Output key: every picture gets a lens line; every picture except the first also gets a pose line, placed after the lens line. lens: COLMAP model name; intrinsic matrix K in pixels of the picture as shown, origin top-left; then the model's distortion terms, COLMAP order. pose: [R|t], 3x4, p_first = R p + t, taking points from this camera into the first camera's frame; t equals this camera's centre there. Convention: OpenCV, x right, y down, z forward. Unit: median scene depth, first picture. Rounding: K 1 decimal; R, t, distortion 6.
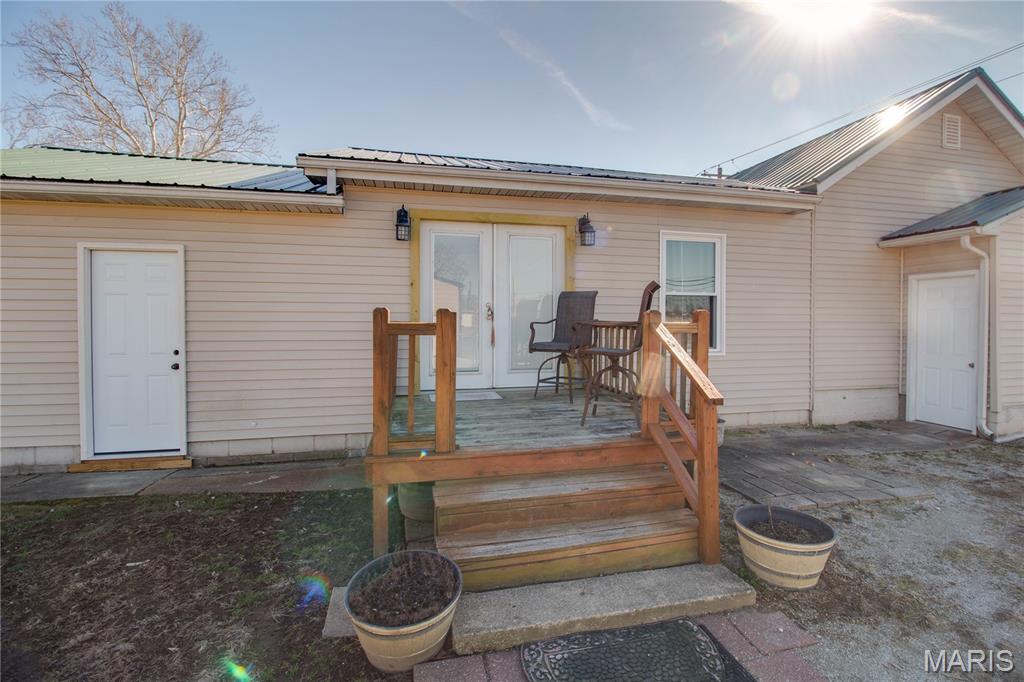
lens RADIAL K [[482.3, 0, 525.1], [0, 482.3, 328.5], [0, 0, 1]] dist [0.000392, -0.011897]
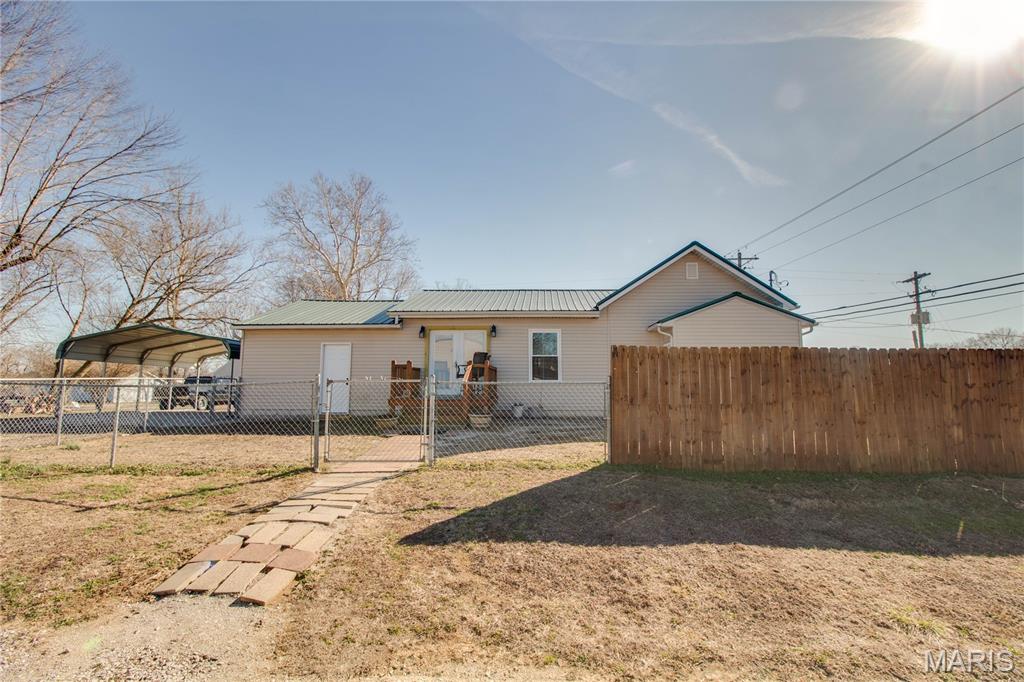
lens RADIAL K [[473.1, 0, 534.5], [0, 473.1, 338.4], [0, 0, 1]] dist [-0.001476, -0.010154]
pose [[0.968421, -0.029023, -0.247627, 1.058761], [-0.000186, 0.993117, -0.117128, 0.136168], [0.249322, 0.113476, 0.961749, -1.461395]]
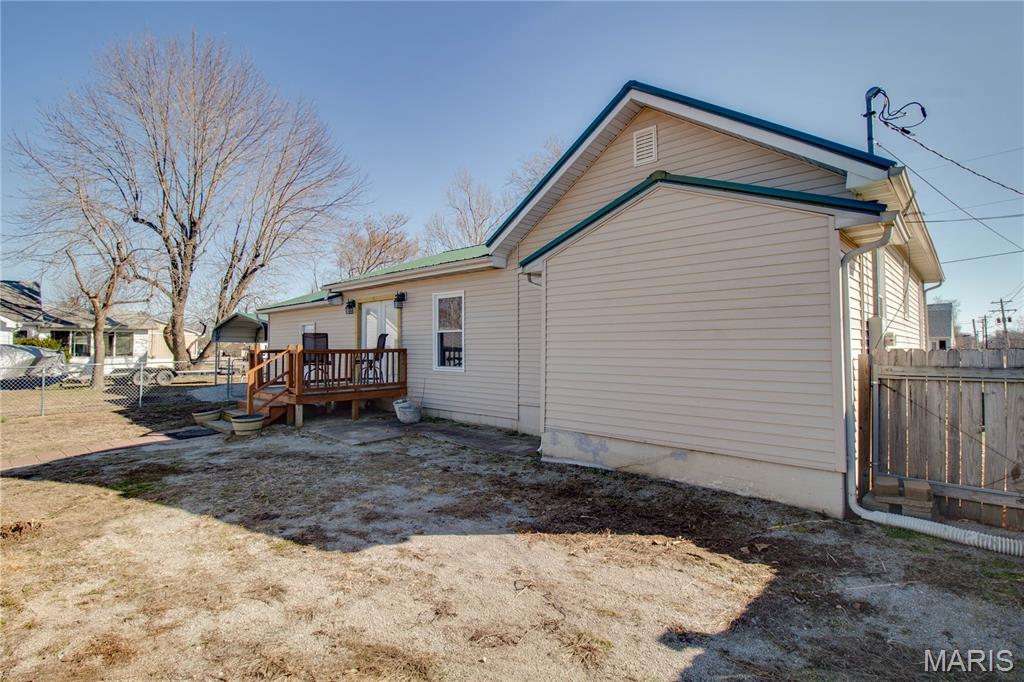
lens RADIAL K [[497.3, 0, 524.0], [0, 497.3, 328.3], [0, 0, 1]] dist [0.000121, -0.011181]
pose [[0.558534, -0.036274, -0.828688, 2.235103], [-0.007621, 0.998777, -0.048856, -0.006912], [0.829447, 0.033603, 0.557574, 0.382420]]
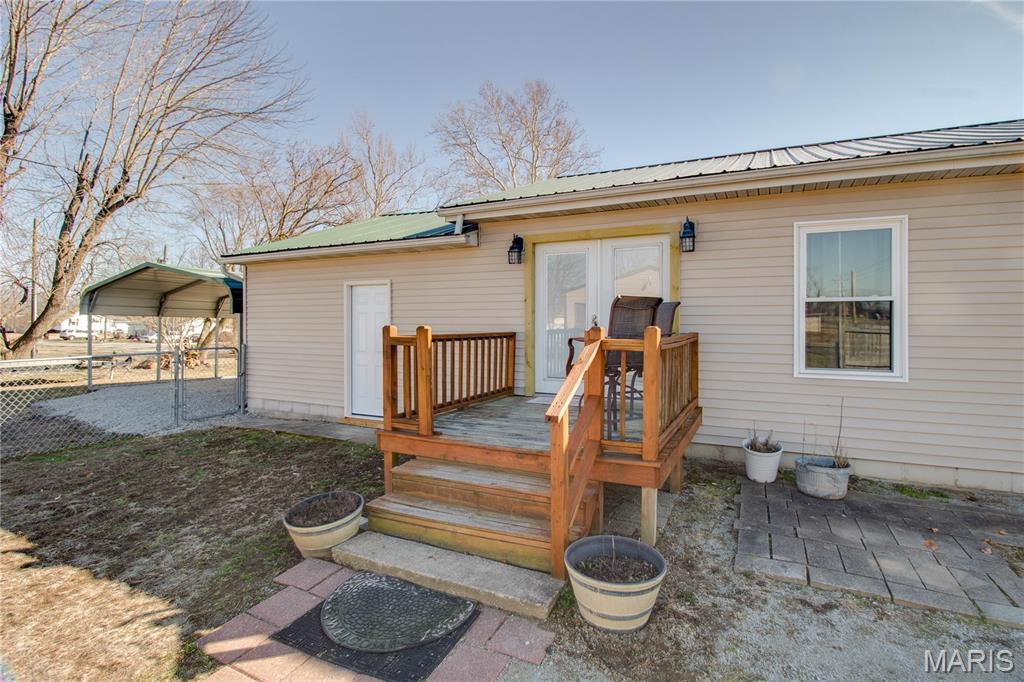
lens RADIAL K [[497.3, 0, 524.0], [0, 497.3, 328.3], [0, 0, 1]] dist [0.000121, -0.011181]
pose [[0.772866, 0.005293, -0.634548, 0.555381], [-0.011217, 0.999923, -0.005322, -0.019044], [0.634471, 0.011231, 0.772865, 0.075442]]
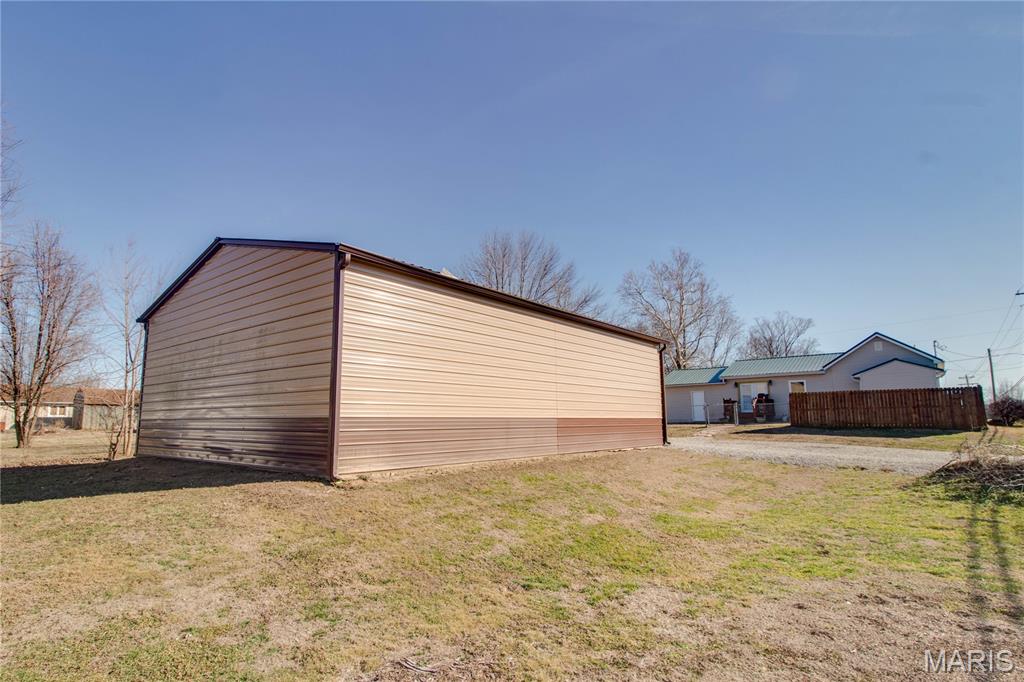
lens RADIAL K [[539.5, 0, 529.1], [0, 539.5, 336.9], [0, 0, 1]] dist [-0.002570, -0.000959]
pose [[0.639081, -0.131539, -0.757808, 3.413187], [-0.006378, 0.984327, -0.176237, 0.414077], [0.769113, 0.117463, 0.628226, -5.506562]]
